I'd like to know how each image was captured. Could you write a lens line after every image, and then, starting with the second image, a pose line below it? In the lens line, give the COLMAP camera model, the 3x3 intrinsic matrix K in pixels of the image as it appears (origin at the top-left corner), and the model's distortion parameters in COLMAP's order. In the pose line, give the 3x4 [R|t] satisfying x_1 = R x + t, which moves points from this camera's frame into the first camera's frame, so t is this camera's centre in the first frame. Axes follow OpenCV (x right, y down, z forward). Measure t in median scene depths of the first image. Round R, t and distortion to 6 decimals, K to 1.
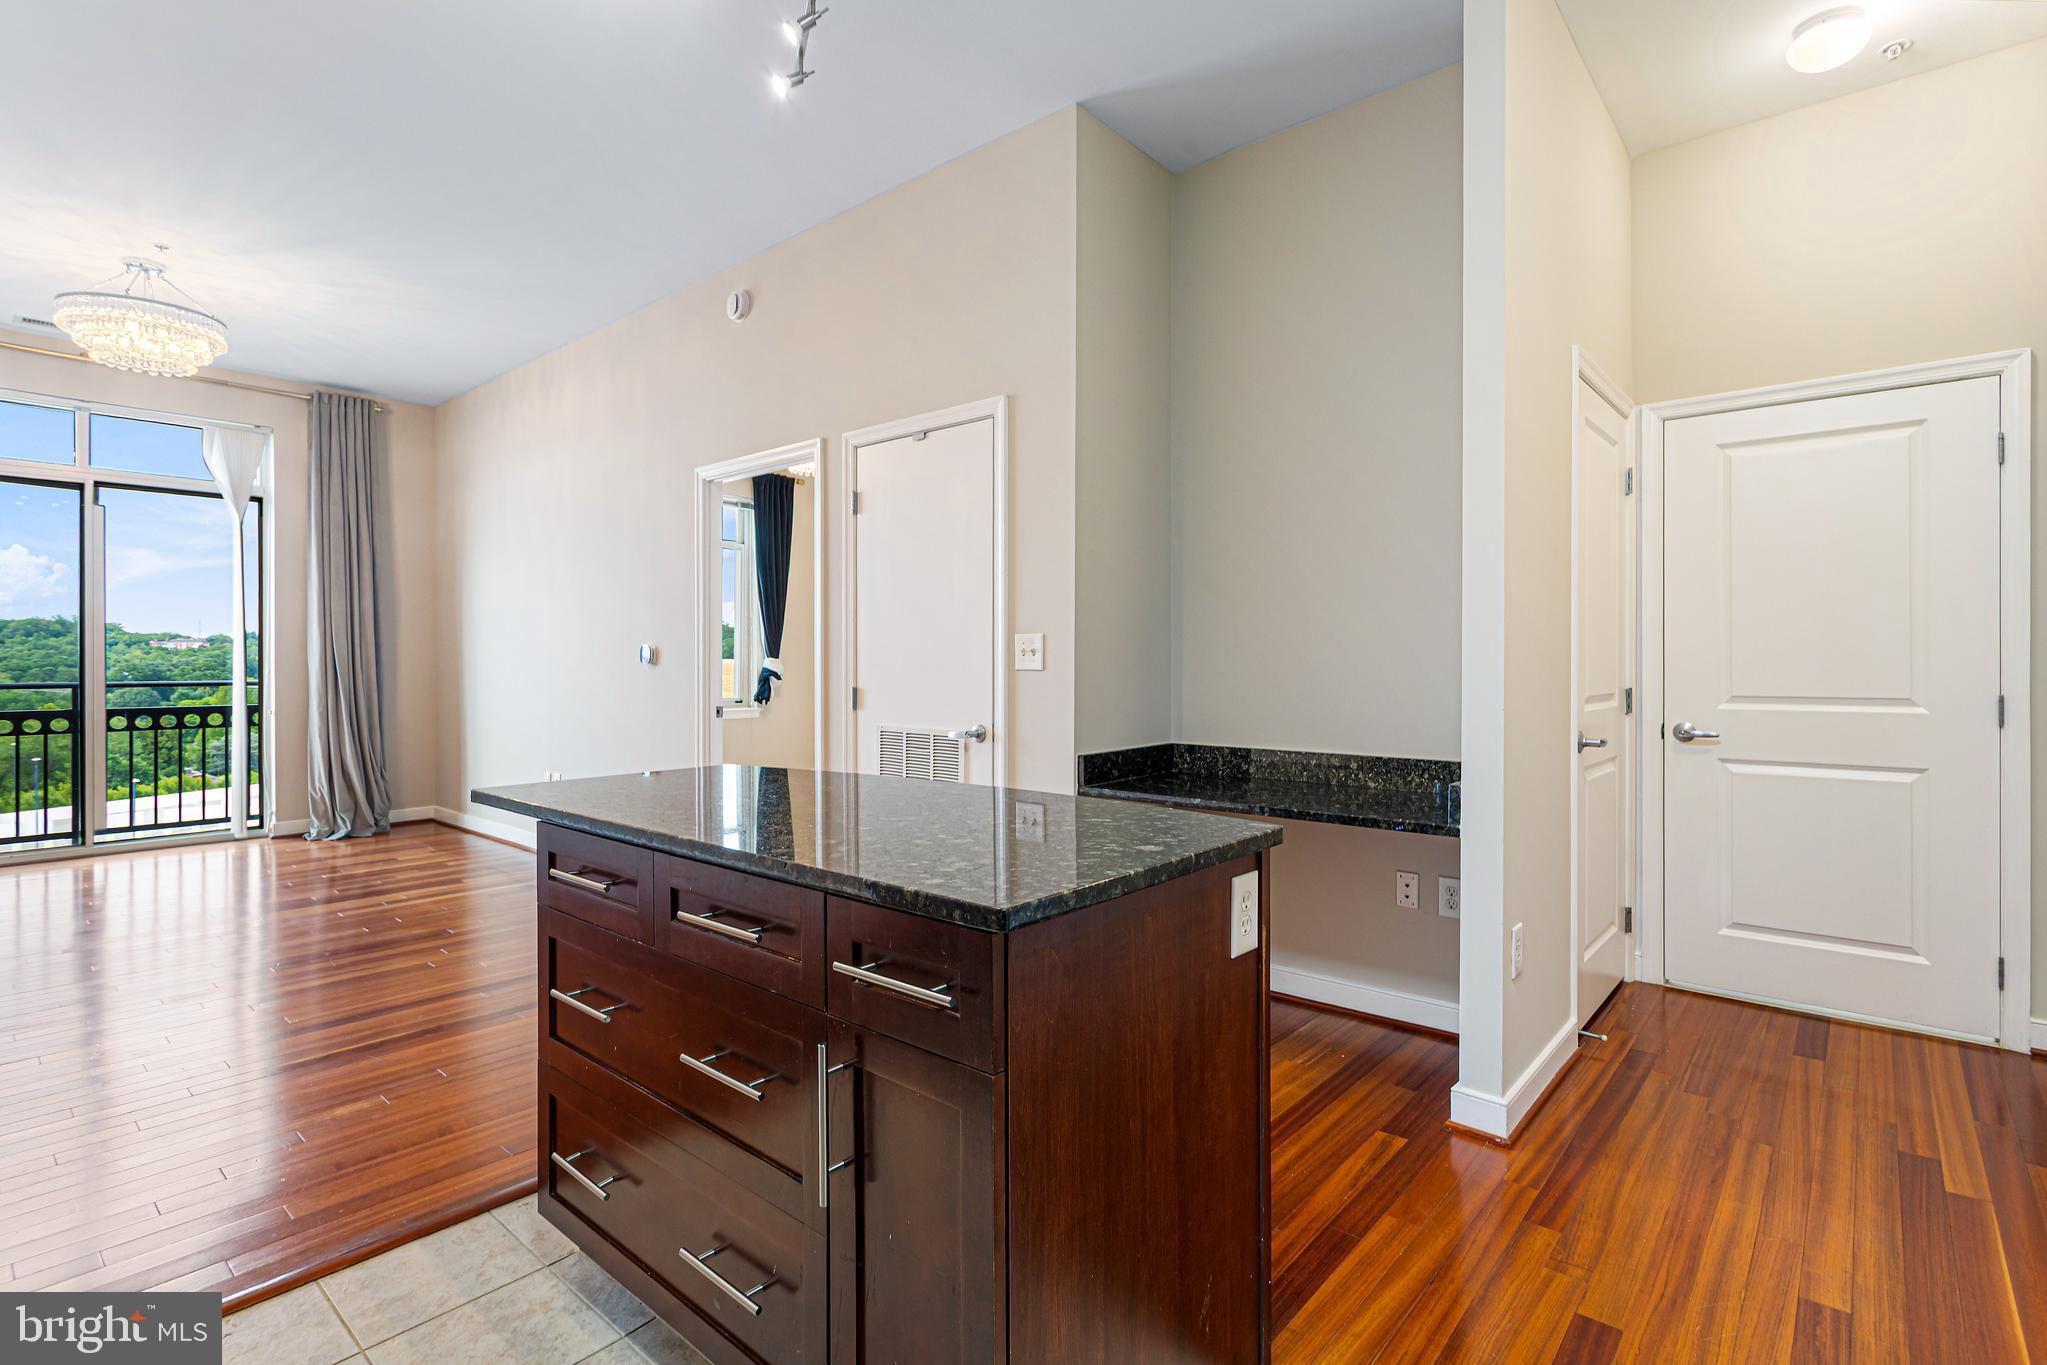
lens RADIAL K [[967.0, 0, 1037.8], [0, 967.0, 660.2], [0, 0, 1]] dist [-0.002996, -0.000231]
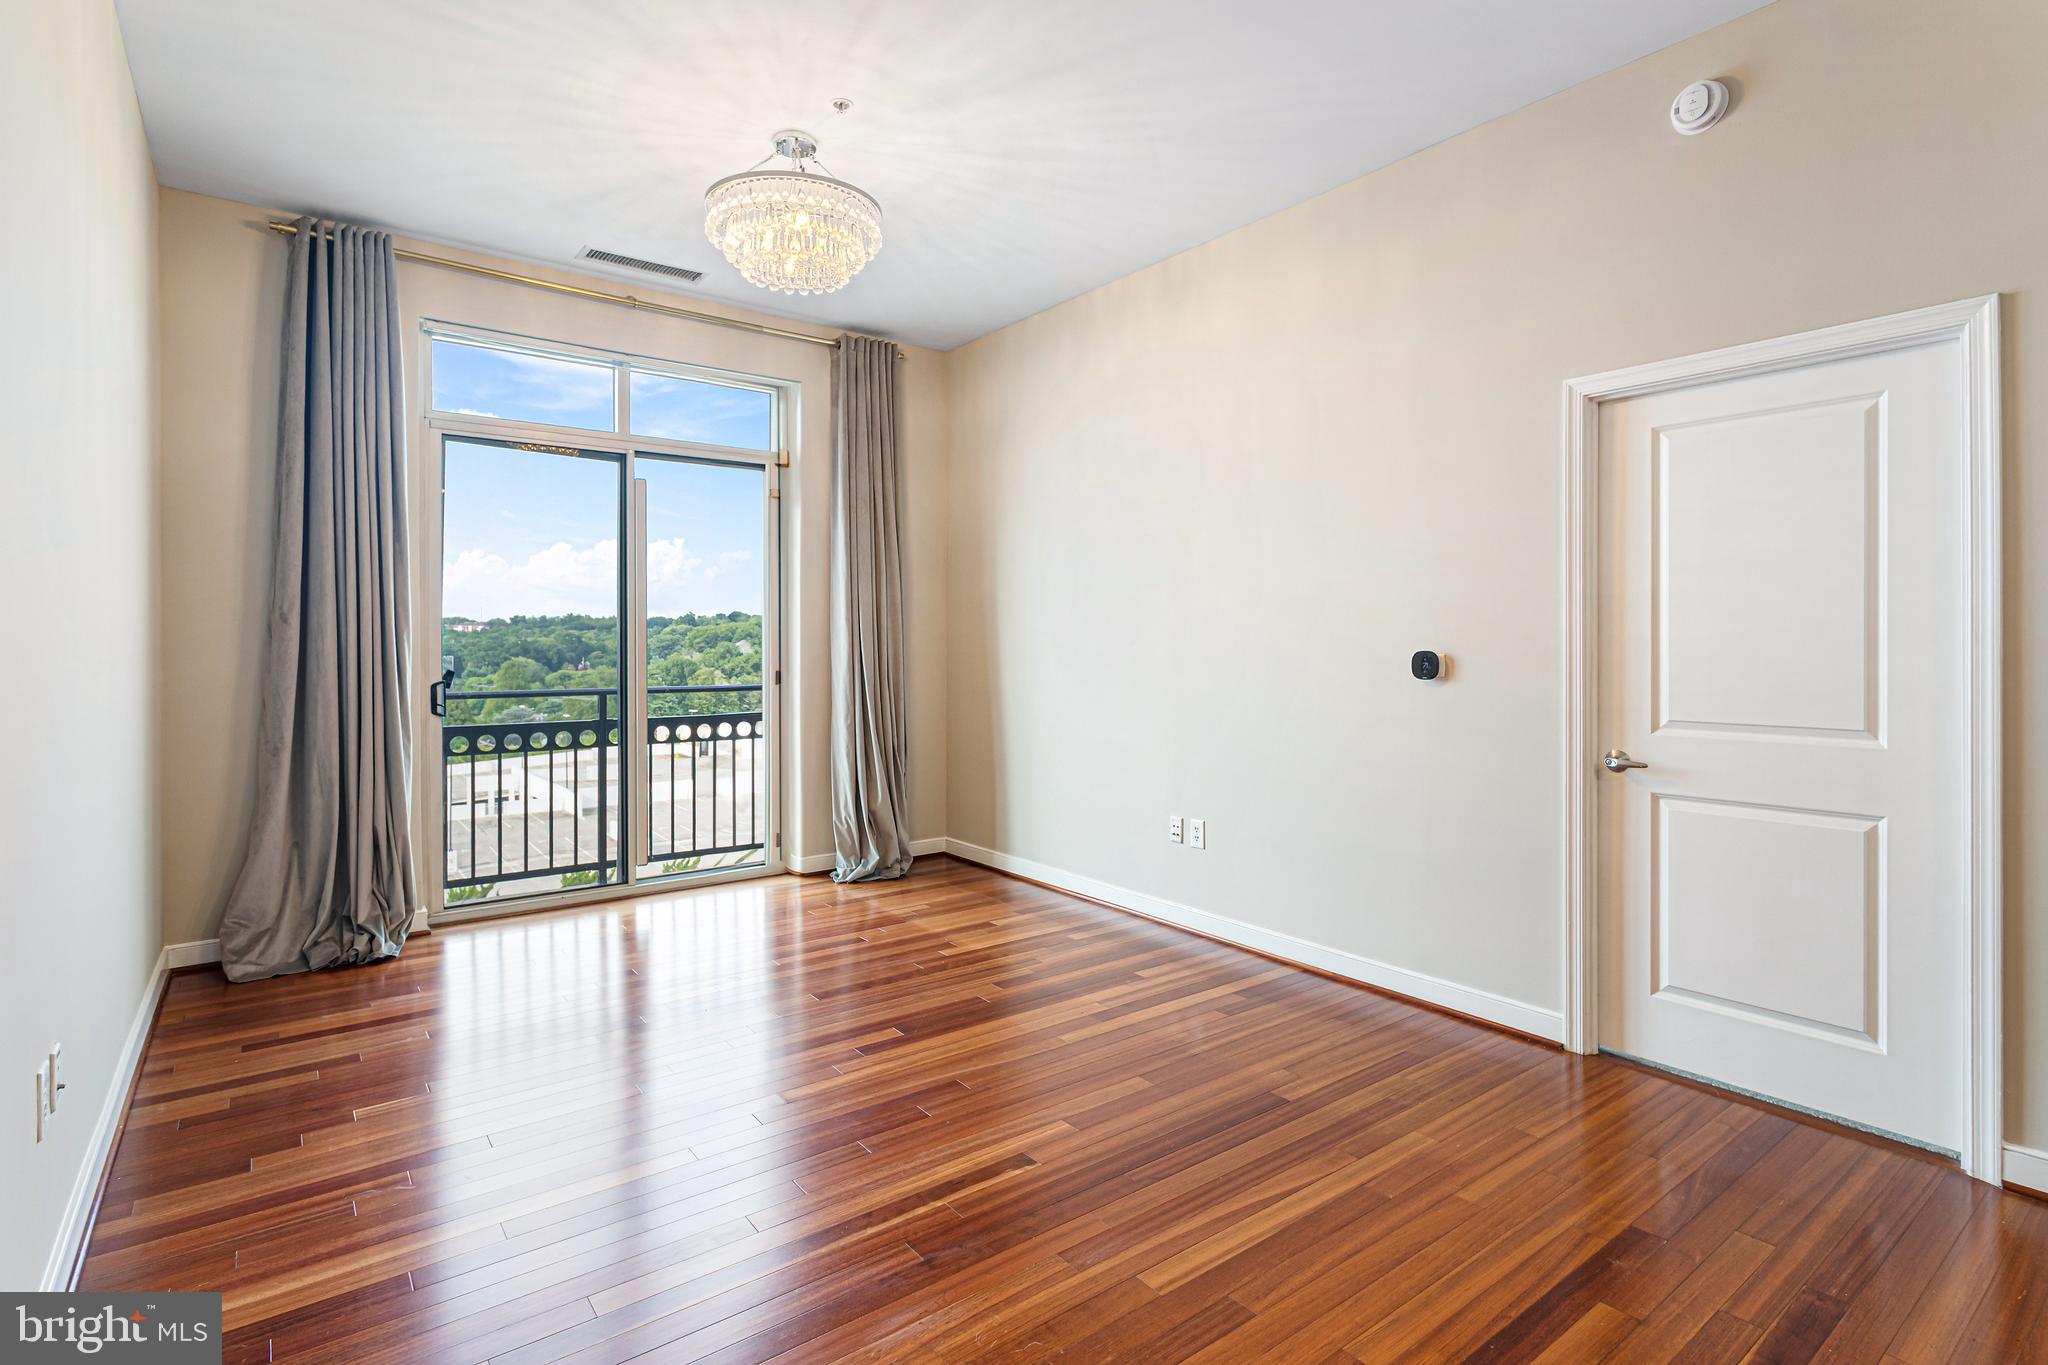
lens RADIAL K [[1001.0, 0, 1021.6], [0, 1001.0, 642.9], [0, 0, 1]] dist [-0.003607, 0.000202]
pose [[0.976953, 0.000490, -0.213452, -0.464256], [-0.000114, 0.999998, 0.001775, -0.019448], [0.213453, -0.001710, 0.976952, 0.221218]]
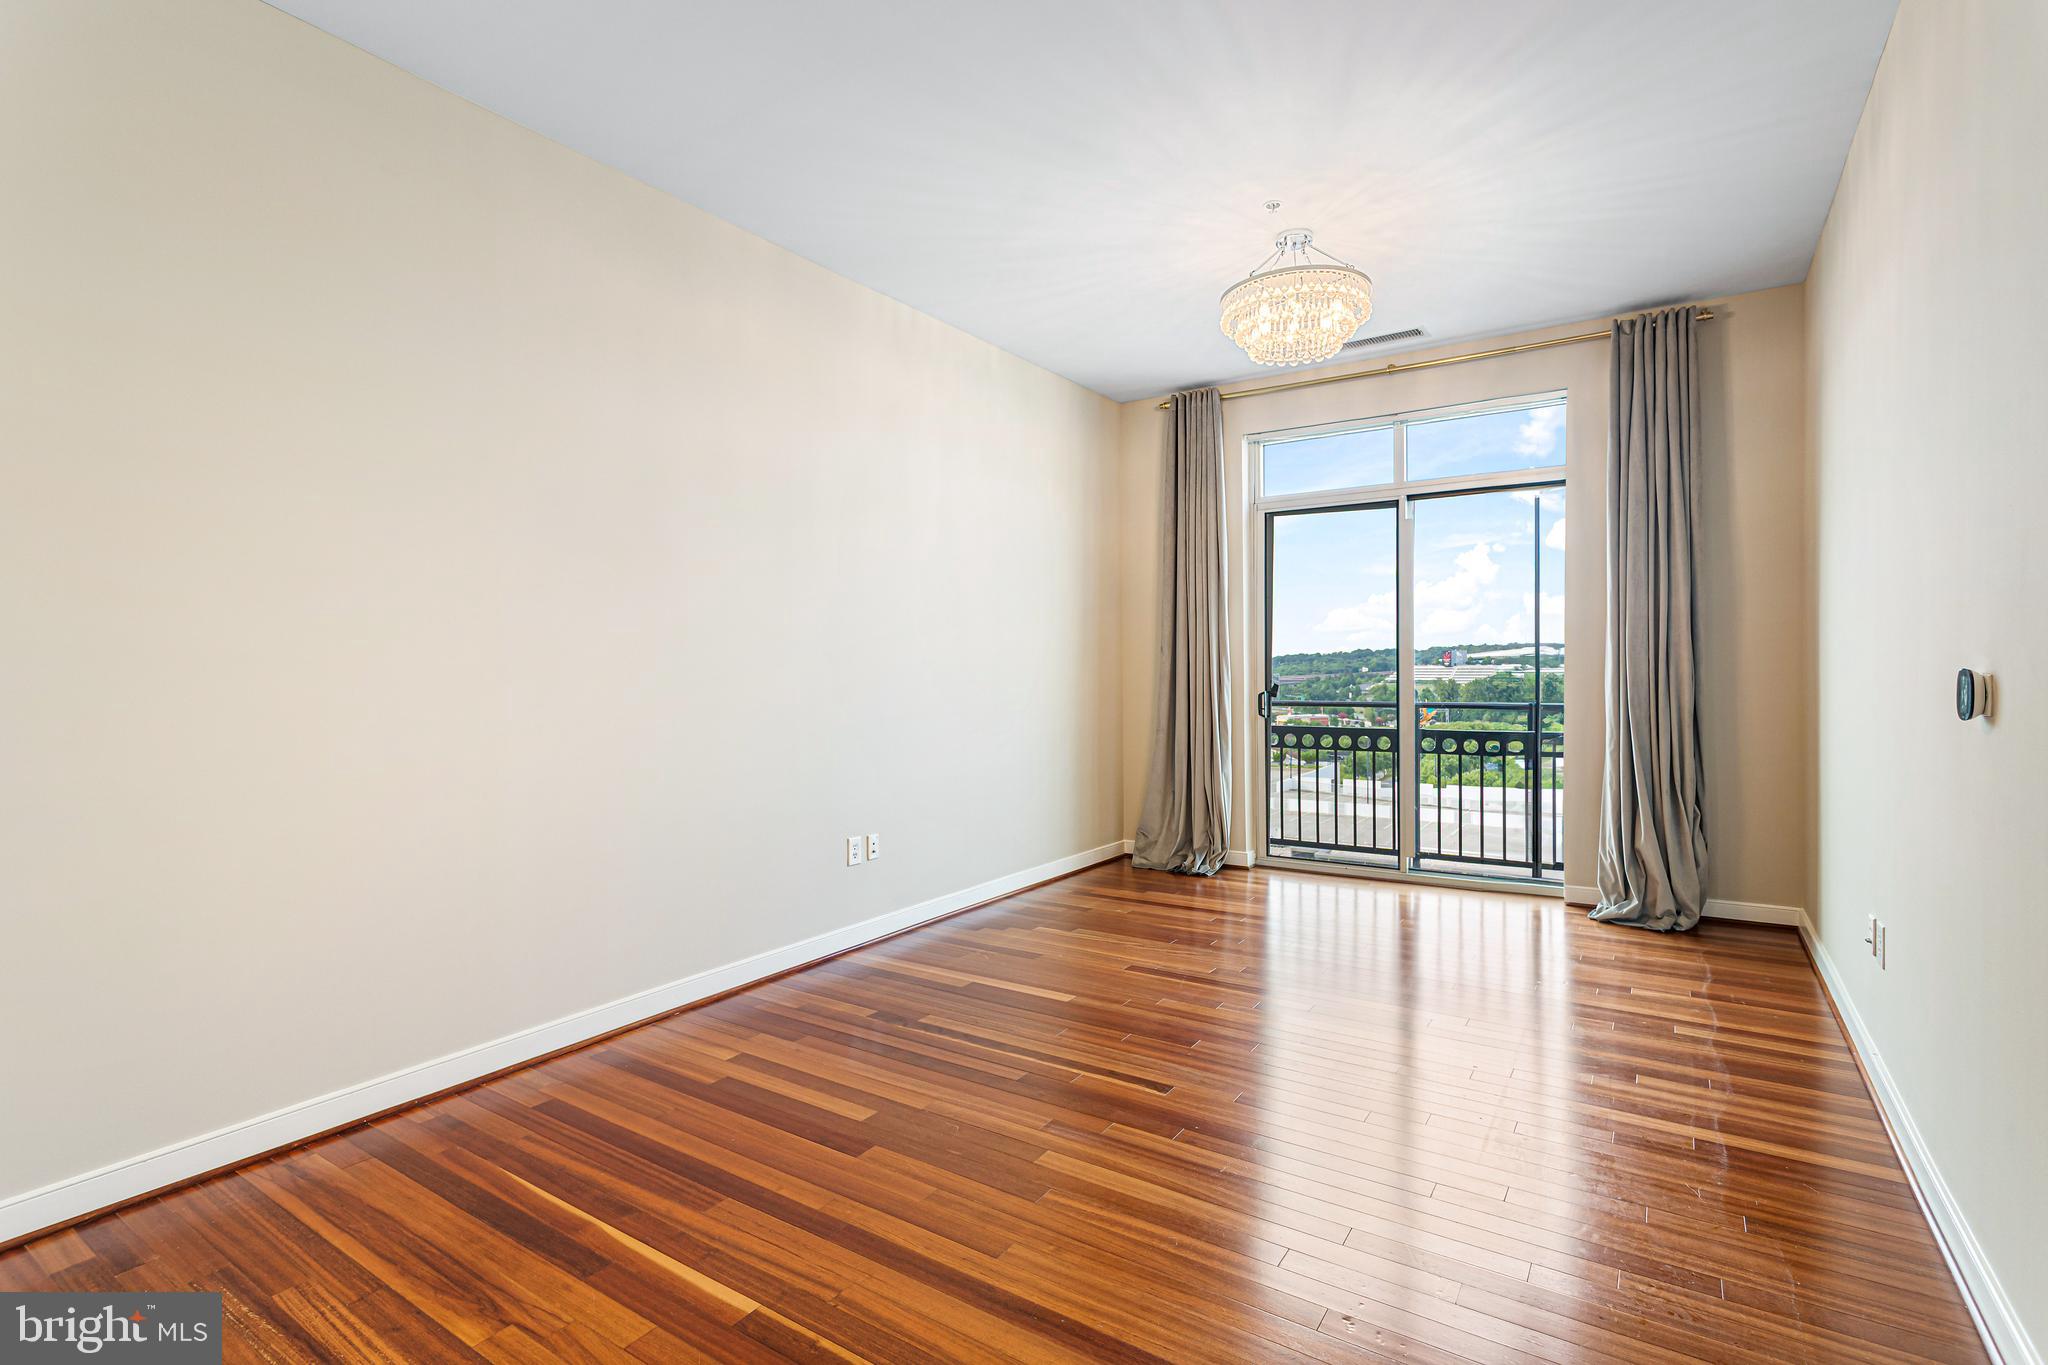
lens RADIAL K [[965.1, 0, 1033.8], [0, 965.1, 674.8], [0, 0, 1]] dist [-0.003186, 0.001086]
pose [[0.116359, 0.005497, -0.993192, -0.063237], [0.011872, 0.999906, 0.006925, -0.017070], [0.993136, -0.012597, 0.116283, 0.516648]]
